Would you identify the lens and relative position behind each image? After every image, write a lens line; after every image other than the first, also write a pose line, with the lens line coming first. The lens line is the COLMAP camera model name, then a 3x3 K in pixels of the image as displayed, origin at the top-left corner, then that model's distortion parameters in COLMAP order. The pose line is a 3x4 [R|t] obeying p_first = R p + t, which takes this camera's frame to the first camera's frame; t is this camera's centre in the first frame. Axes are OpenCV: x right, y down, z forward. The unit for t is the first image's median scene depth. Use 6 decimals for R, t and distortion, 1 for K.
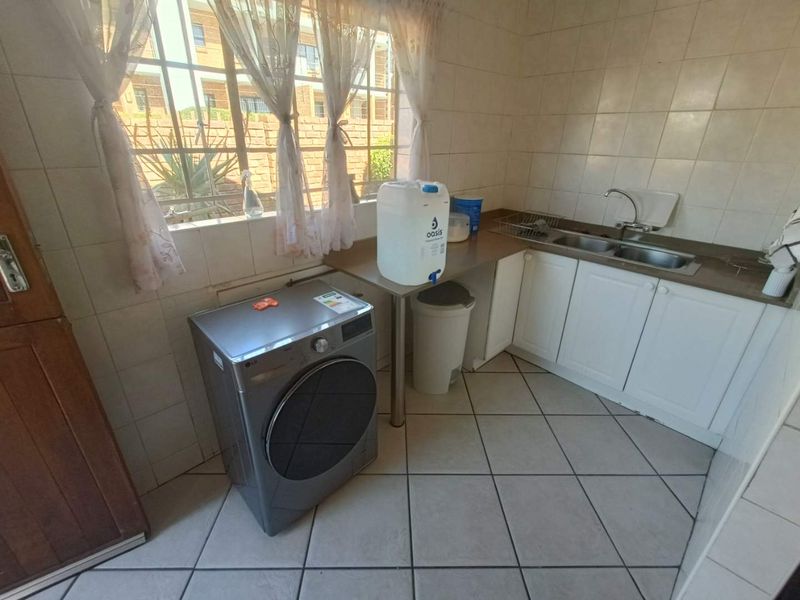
lens RADIAL K [[360.9, 0, 395.5], [0, 360.9, 293.3], [0, 0, 1]] dist [0.001433, 0.000676]
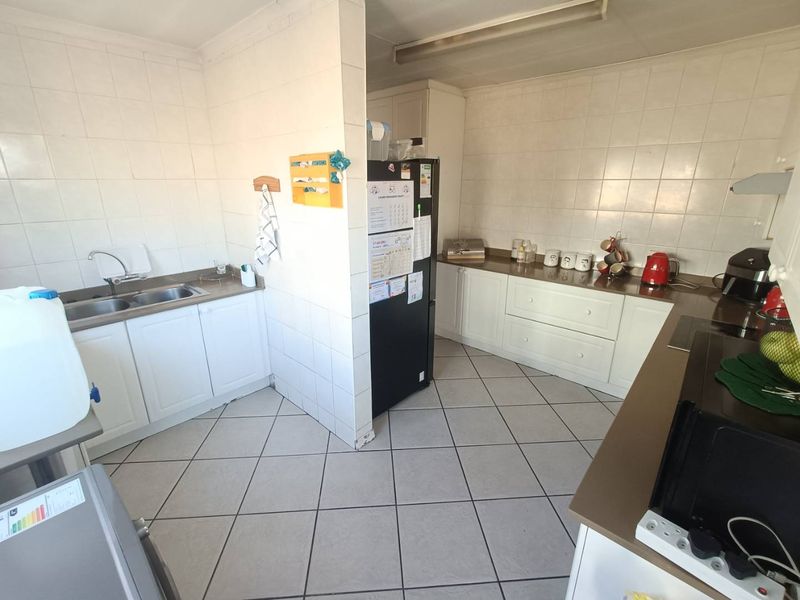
lens RADIAL K [[360.9, 0, 395.5], [0, 360.9, 293.3], [0, 0, 1]] dist [0.001433, 0.000676]
pose [[-0.062032, -0.311503, 0.948218, -0.470136], [0.404792, 0.860551, 0.309185, -0.162438], [-0.912302, 0.403011, 0.072712, 0.201111]]
